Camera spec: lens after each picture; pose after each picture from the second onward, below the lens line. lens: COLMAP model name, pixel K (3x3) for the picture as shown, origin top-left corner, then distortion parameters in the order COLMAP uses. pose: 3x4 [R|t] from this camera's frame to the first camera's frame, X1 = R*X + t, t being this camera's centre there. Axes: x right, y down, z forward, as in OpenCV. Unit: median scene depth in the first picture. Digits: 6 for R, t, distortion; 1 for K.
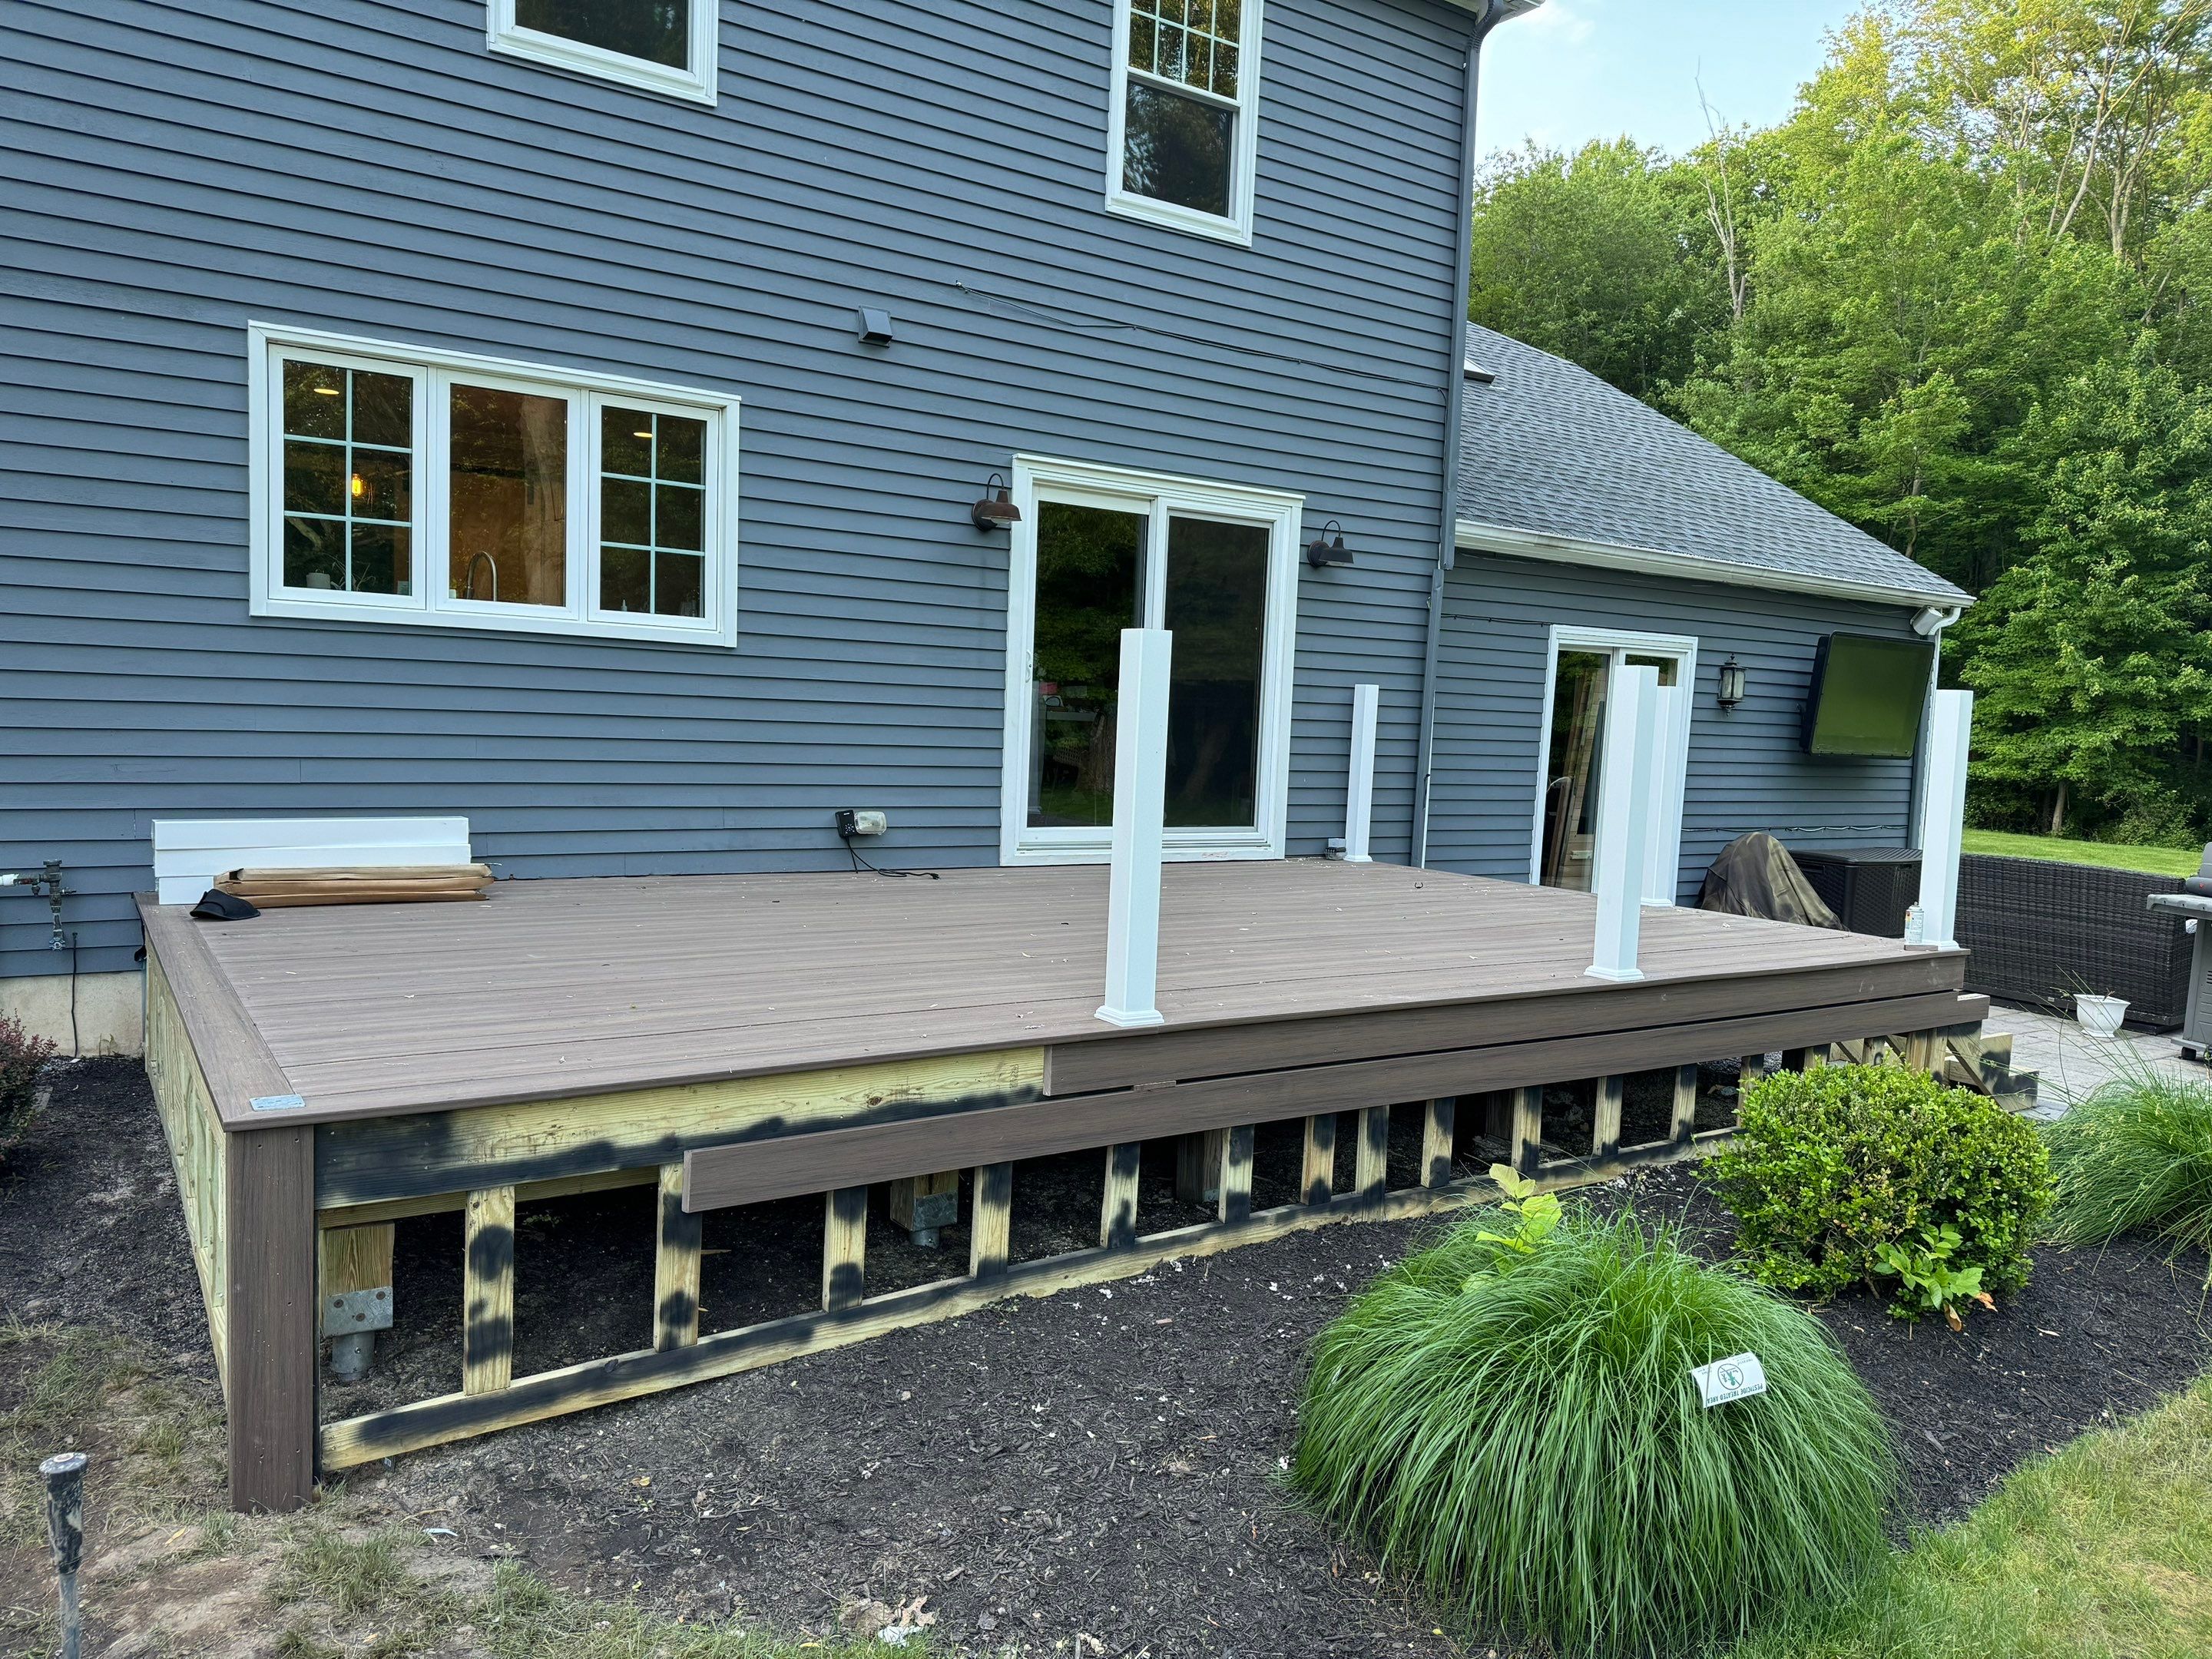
lens RADIAL K [[1605.7, 0, 1106.0], [0, 1605.7, 829.5], [0, 0, 1]] dist [0.090028, -0.167924]
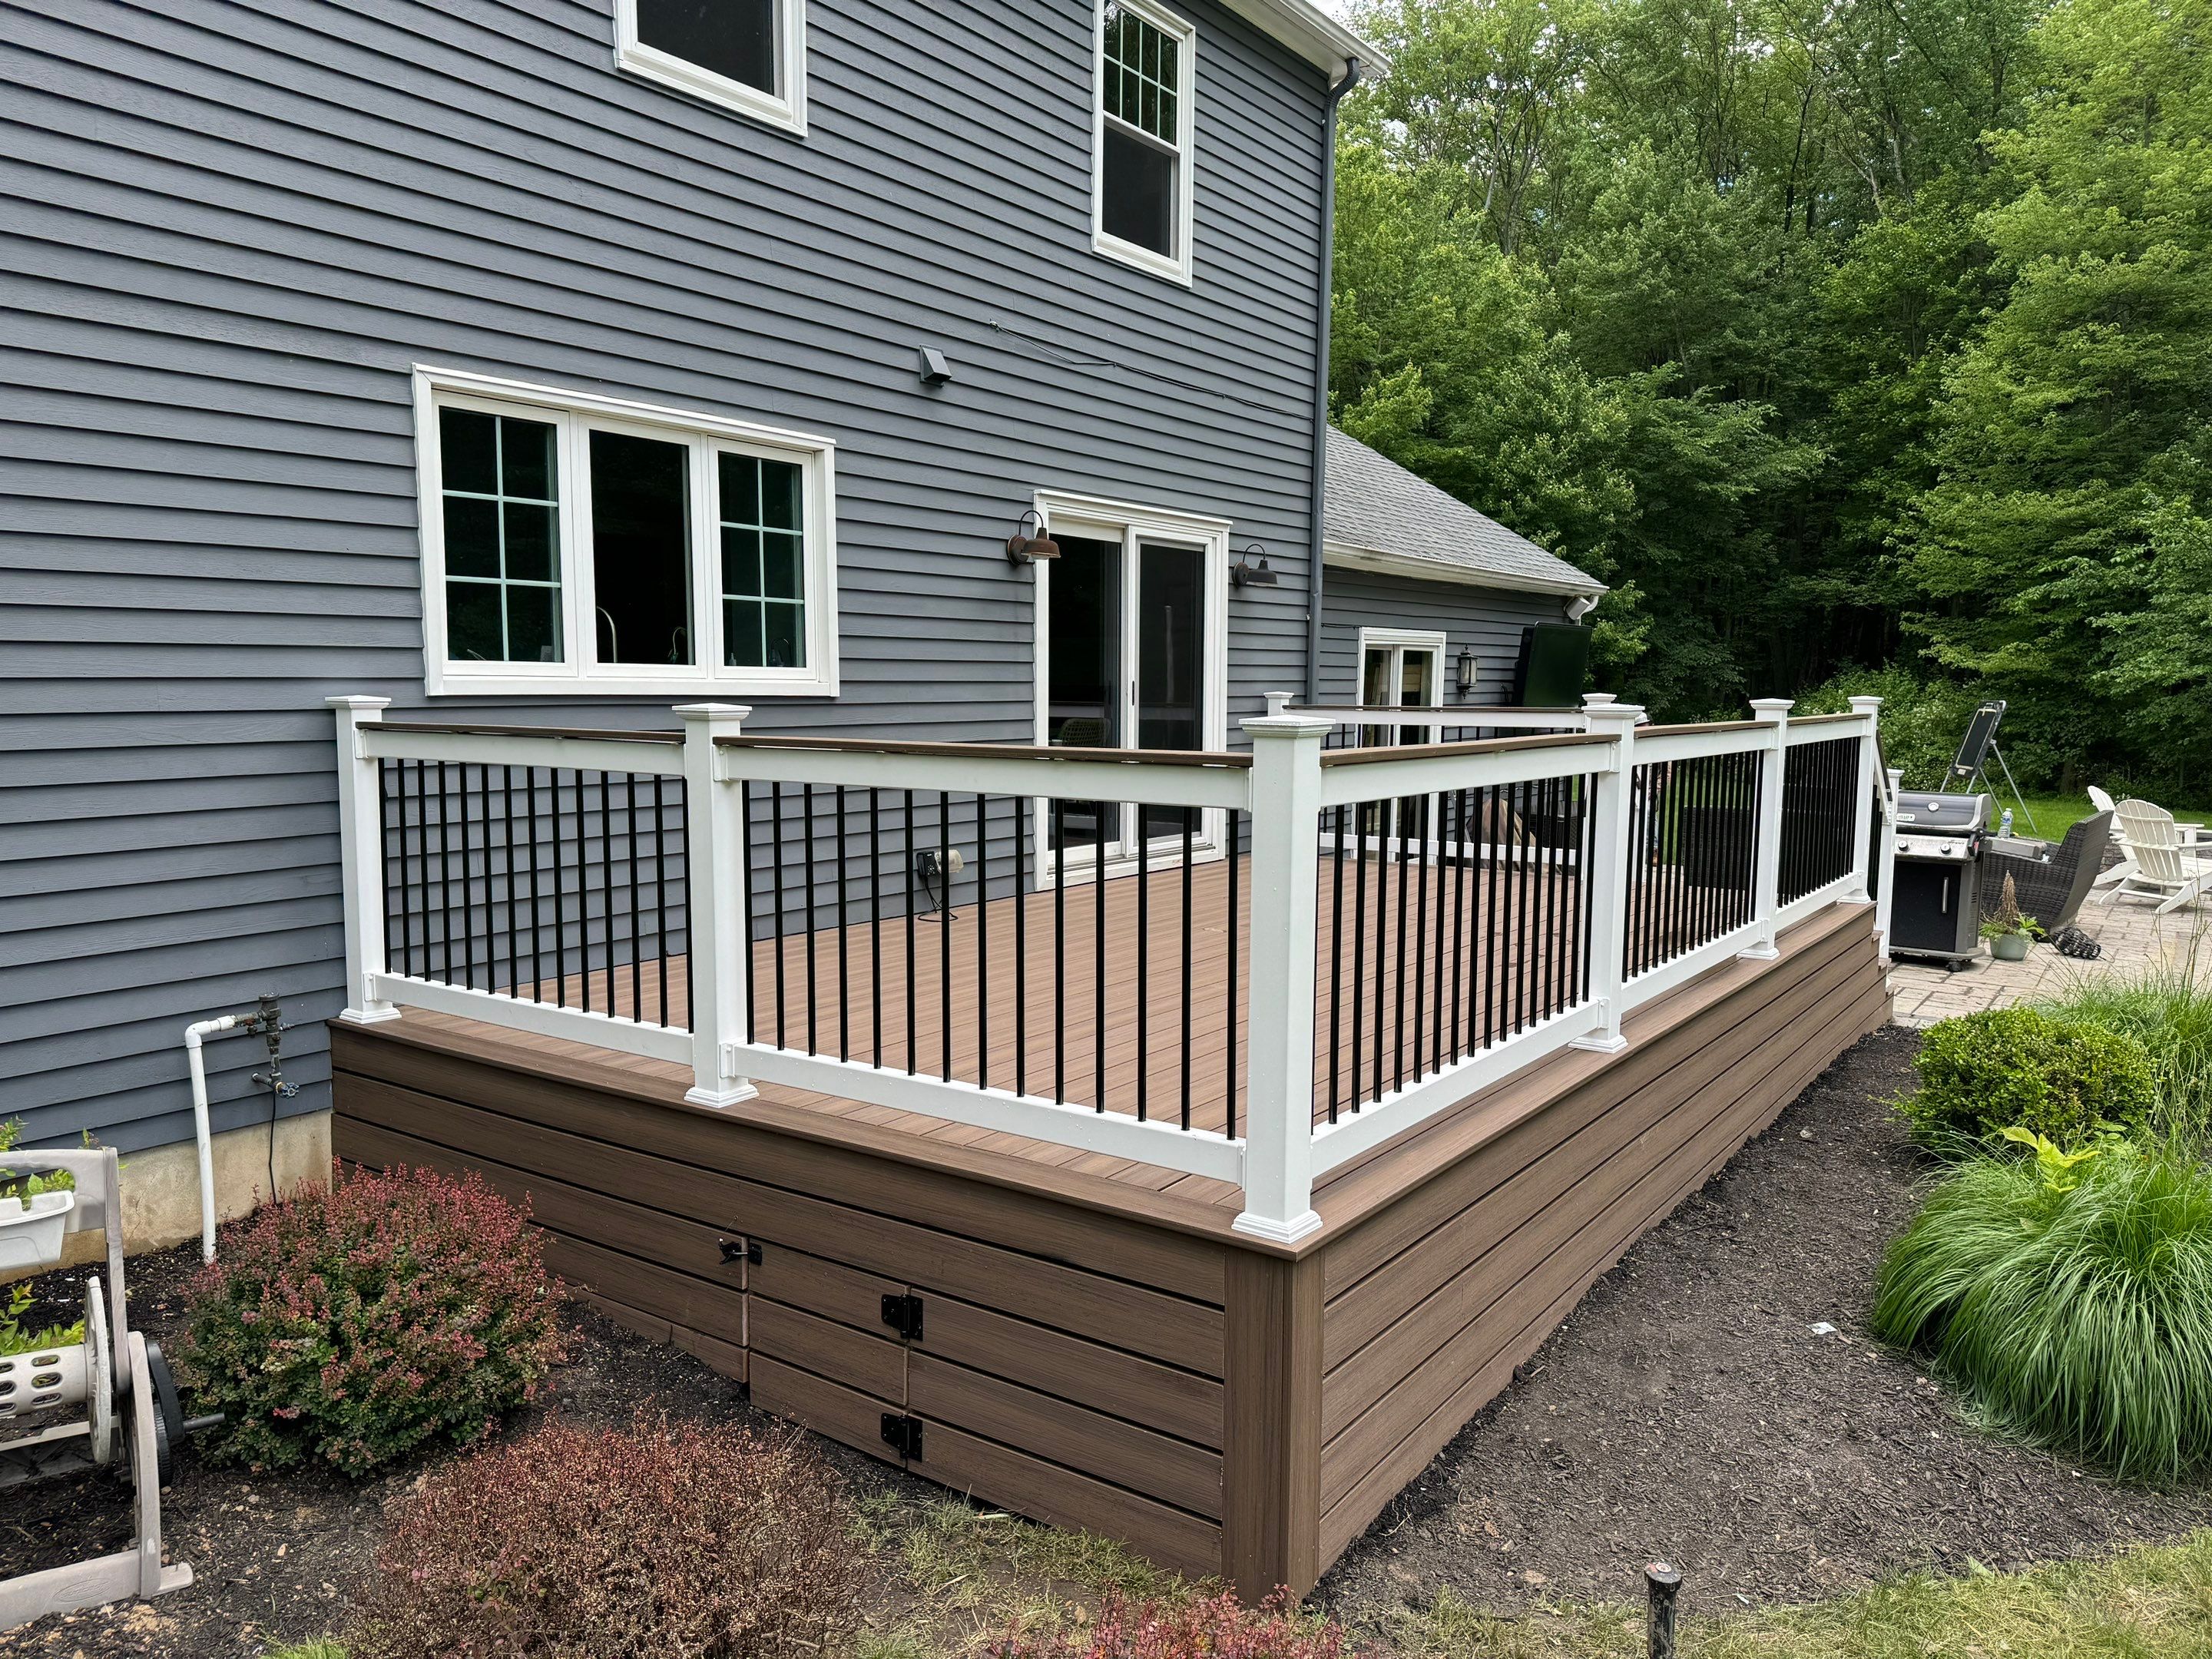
lens RADIAL K [[1605.7, 0, 1106.0], [0, 1605.7, 829.5], [0, 0, 1]] dist [0.090028, -0.167924]
pose [[0.935940, -0.068347, 0.345464, -0.425011], [0.058799, 0.997544, 0.038057, -0.061045], [-0.347217, -0.015307, 0.937660, 0.028867]]
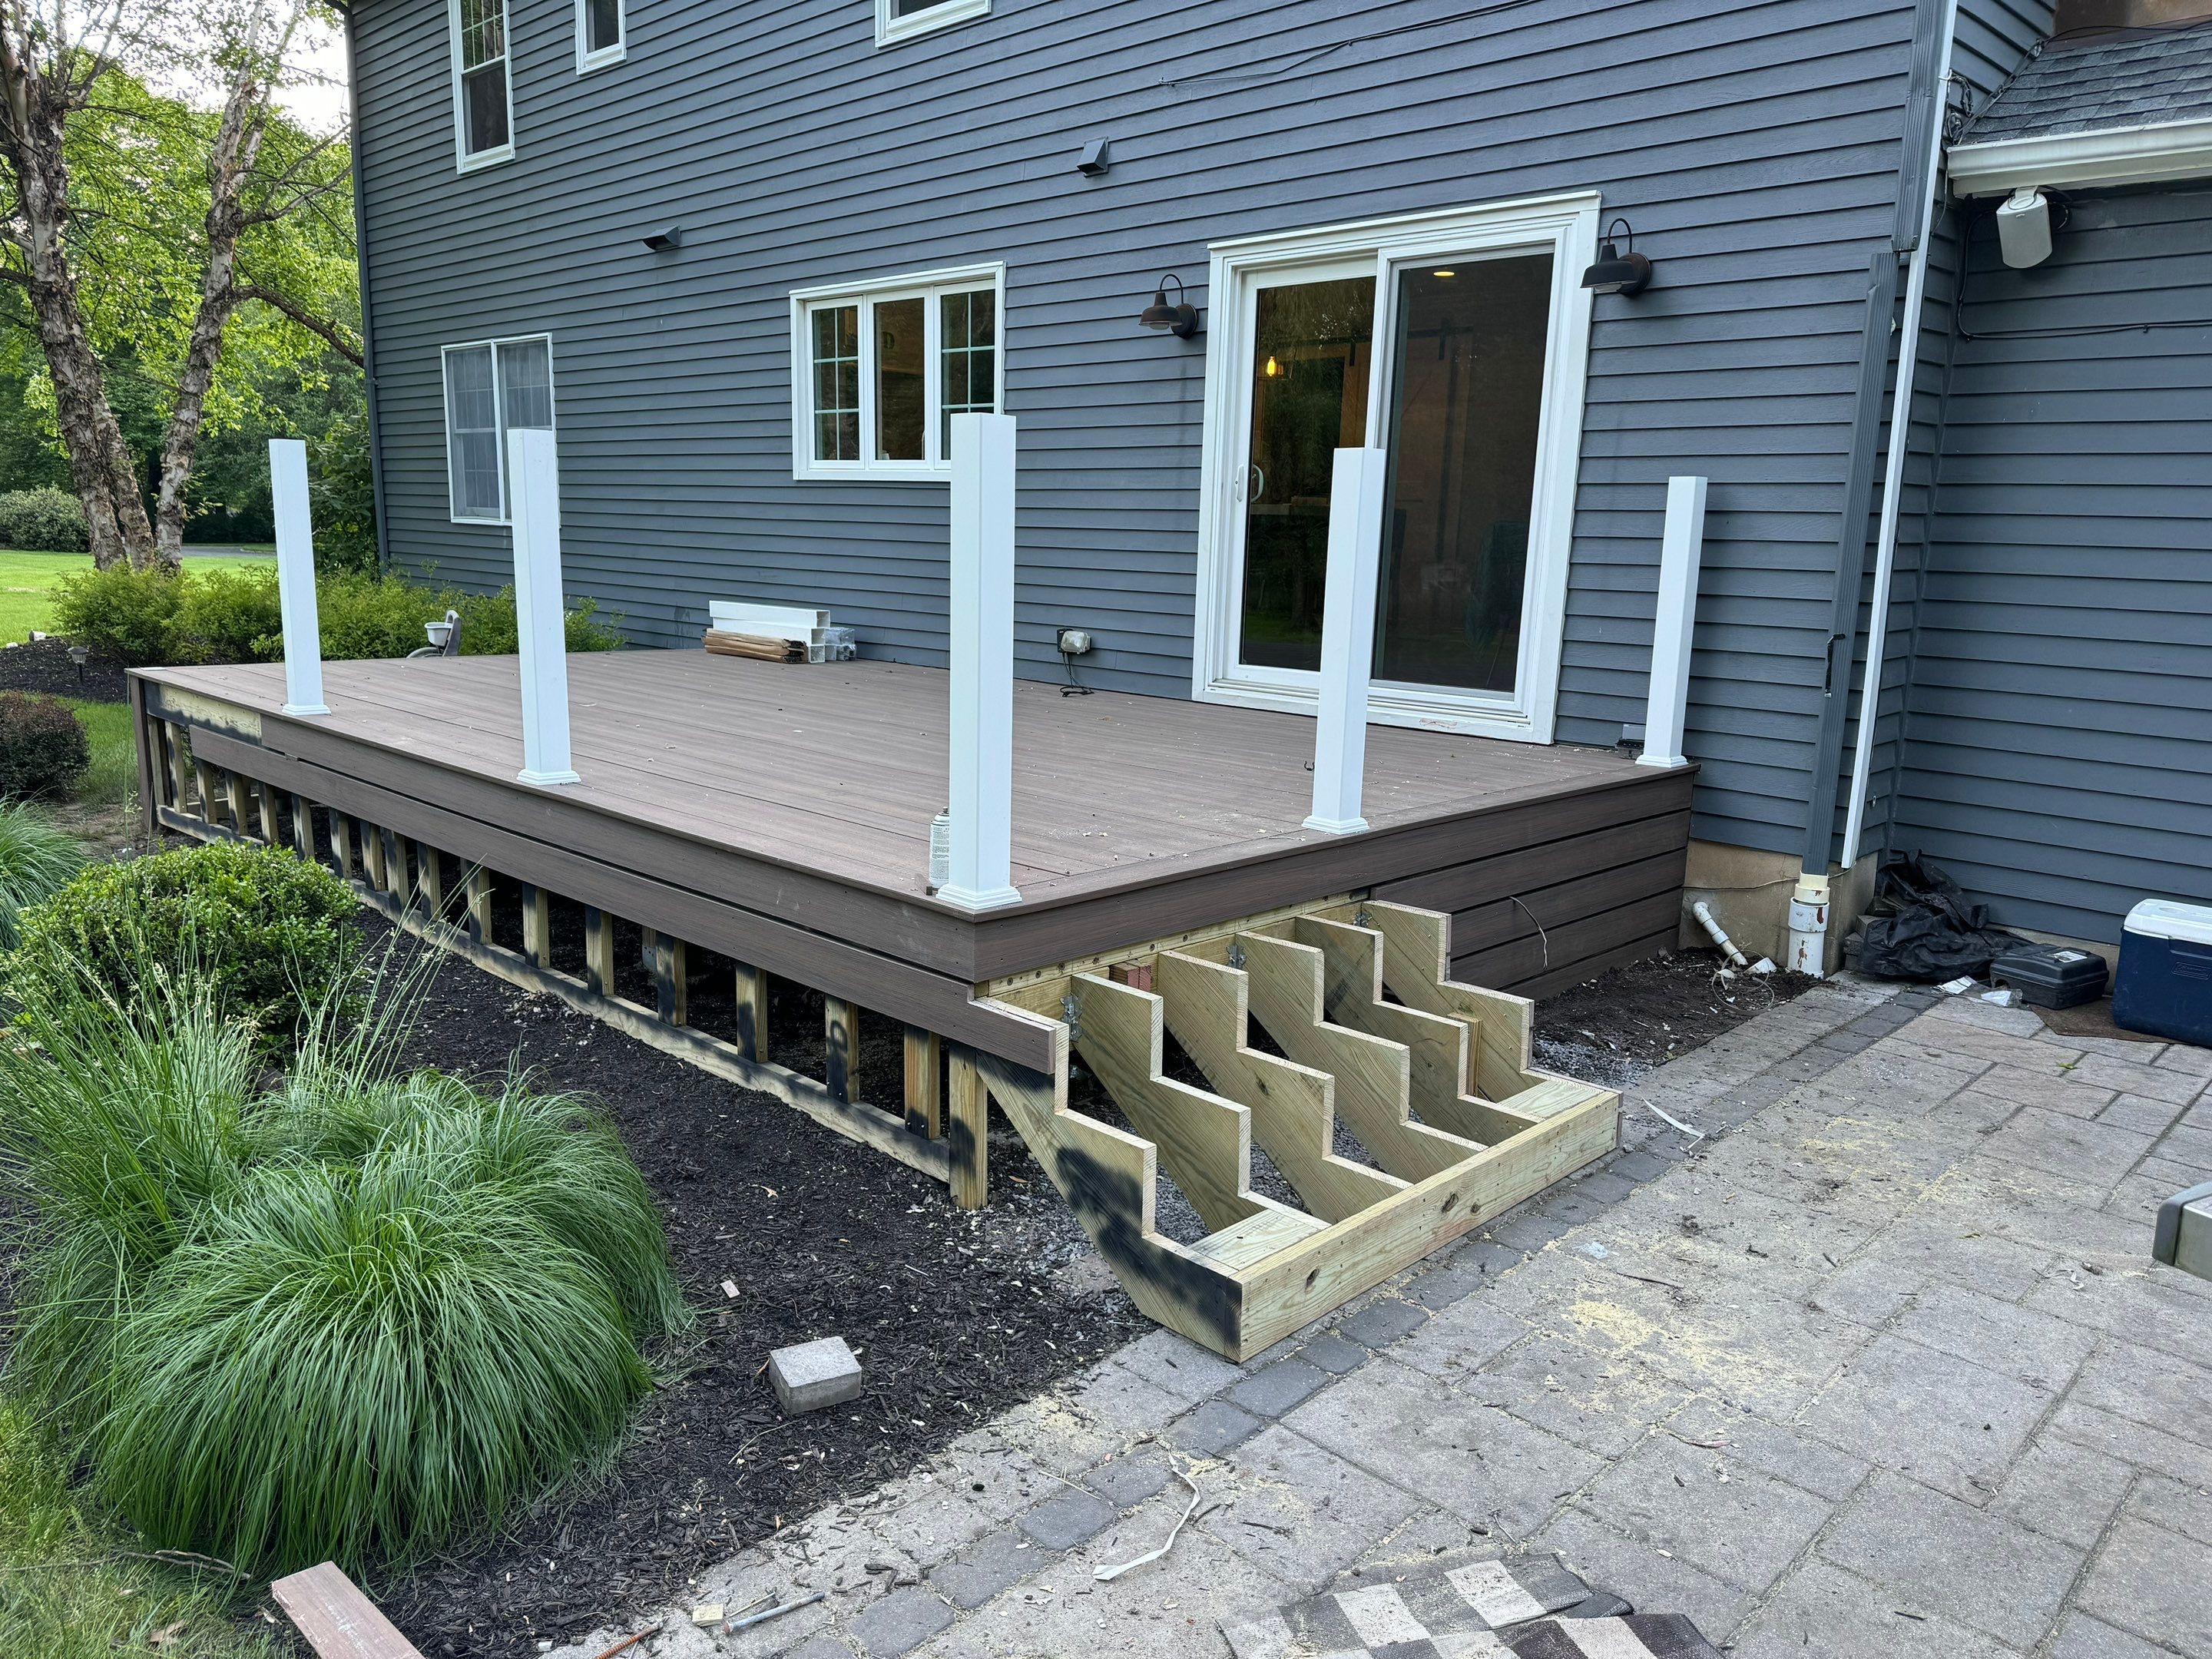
lens RADIAL K [[1553.4, 0, 1069.1], [0, 1553.4, 823.4], [0, 0, 1]] dist [0.055804, -0.062119]
pose [[0.182498, 0.143511, -0.972676, 0.931778], [-0.097738, 0.987038, 0.127292, -0.016705], [0.978336, 0.071837, 0.194159, 0.857748]]
